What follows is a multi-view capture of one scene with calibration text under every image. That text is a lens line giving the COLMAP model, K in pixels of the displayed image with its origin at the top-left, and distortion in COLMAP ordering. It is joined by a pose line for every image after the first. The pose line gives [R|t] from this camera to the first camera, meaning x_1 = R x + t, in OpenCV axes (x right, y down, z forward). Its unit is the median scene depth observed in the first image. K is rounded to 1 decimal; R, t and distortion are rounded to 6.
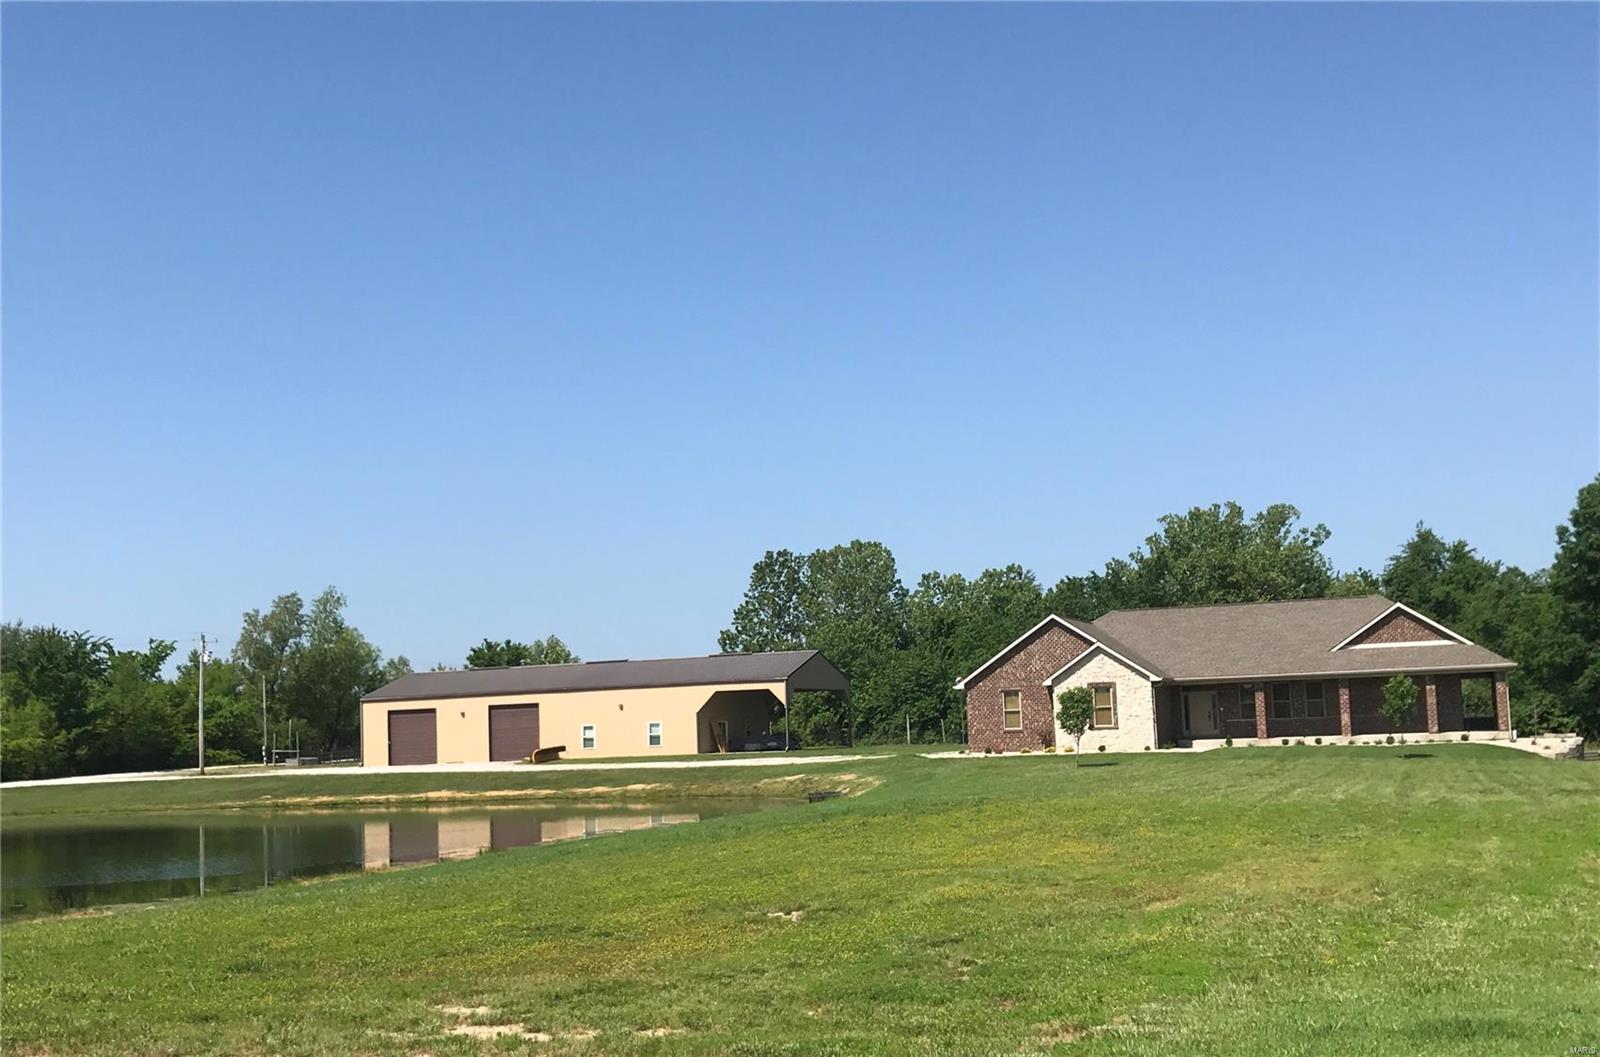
lens RADIAL K [[1954.8, 0, 759.1], [0, 1954.8, 553.3], [0, 0, 1]] dist [0.204416, -0.832361]
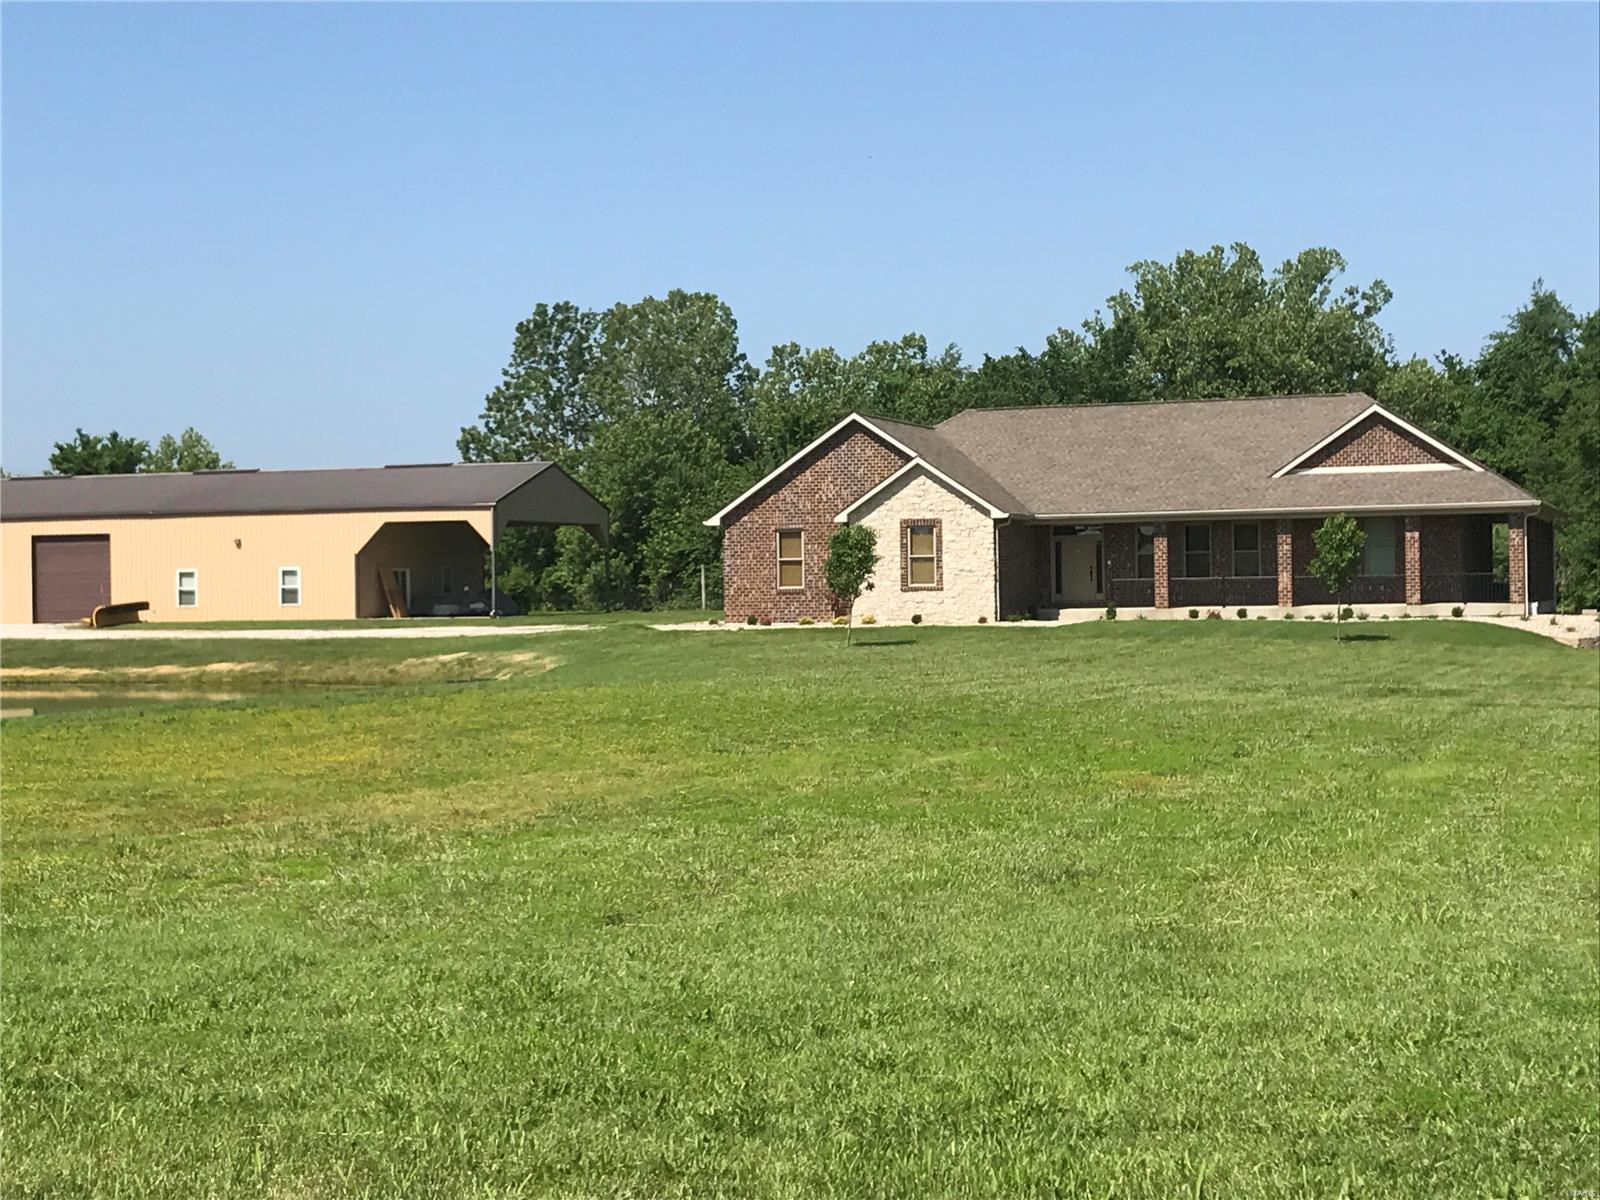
lens RADIAL K [[3083.4, 0, 800.0], [0, 3083.4, 600.0], [0, 0, 1]] dist [0.299027, -2.100564]
pose [[0.998594, 0.019141, 0.049437, 0.063188], [-0.023700, 0.995350, 0.093358, -0.001877], [-0.047420, -0.094398, 0.994405, -0.015827]]
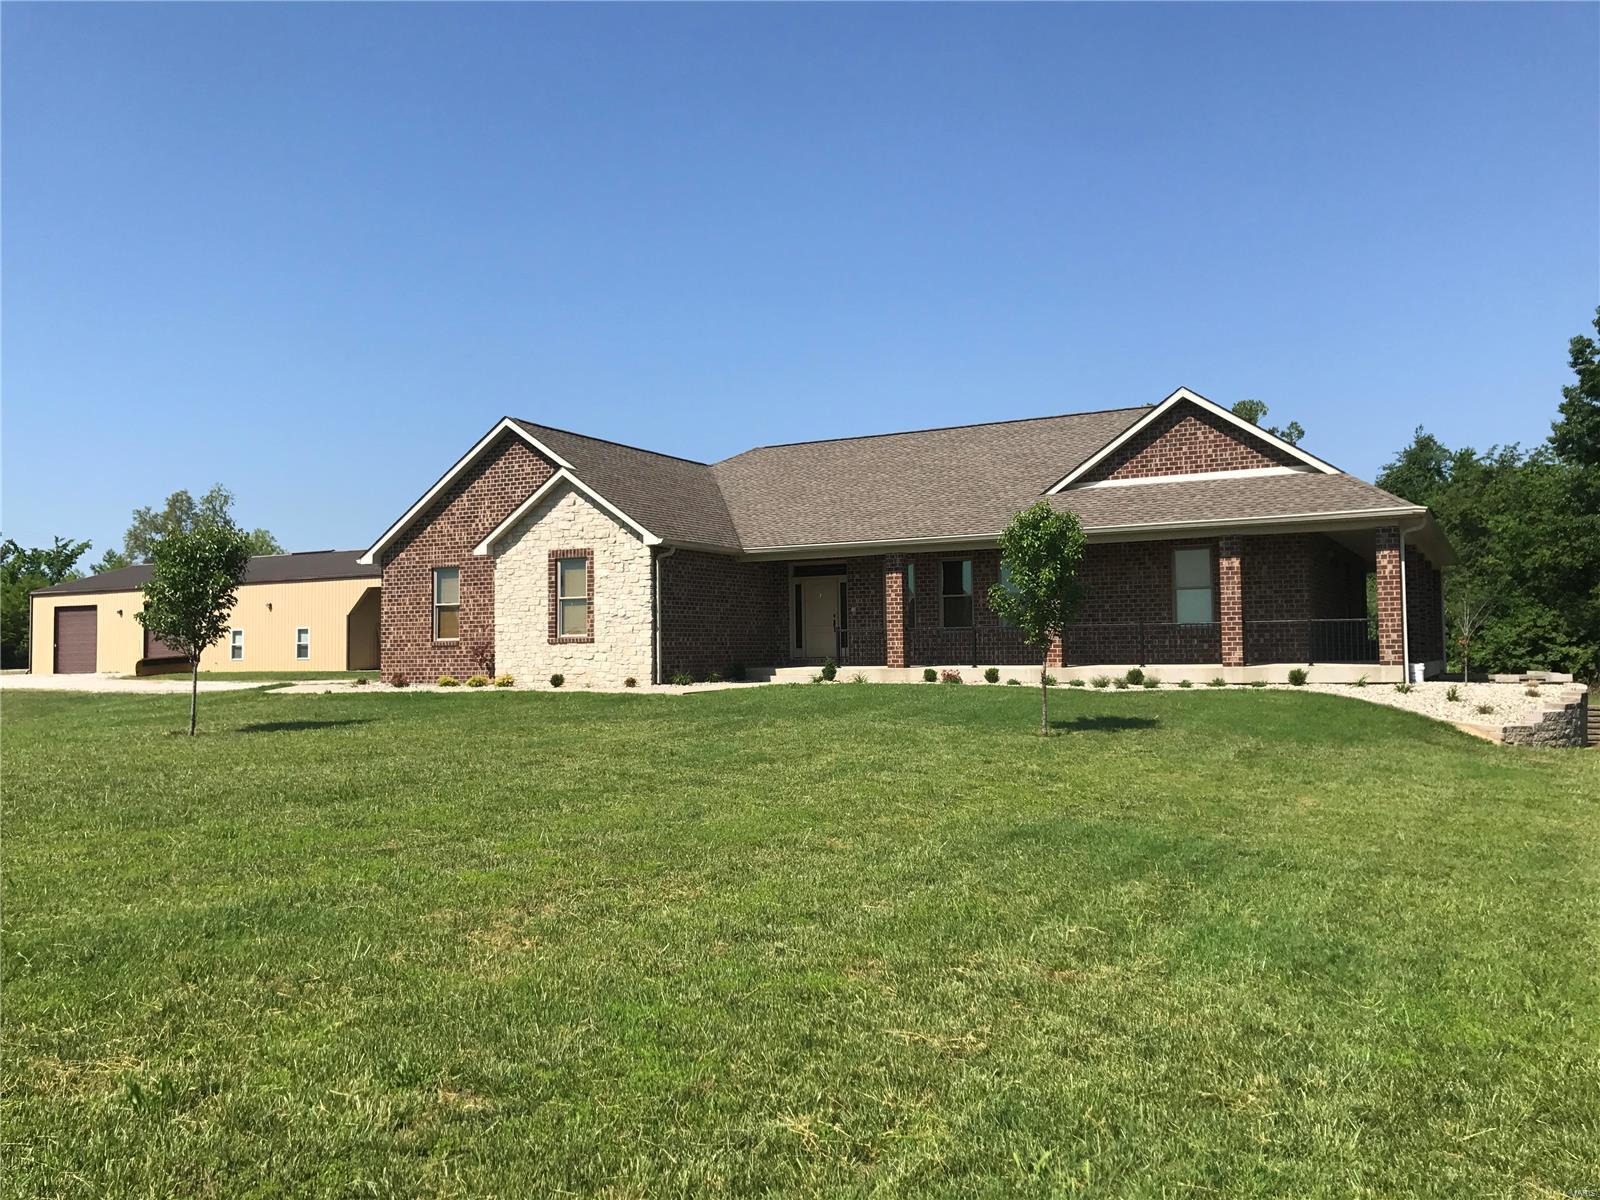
lens RADIAL K [[1363.2, 0, 825.9], [0, 1363.2, 606.9], [0, 0, 1]] dist [0.056116, -0.077833]
pose [[0.991764, 0.019470, -0.126587, 0.213166], [-0.012020, 0.998164, 0.059356, 0.044451], [0.127510, -0.057346, 0.990178, 0.501888]]
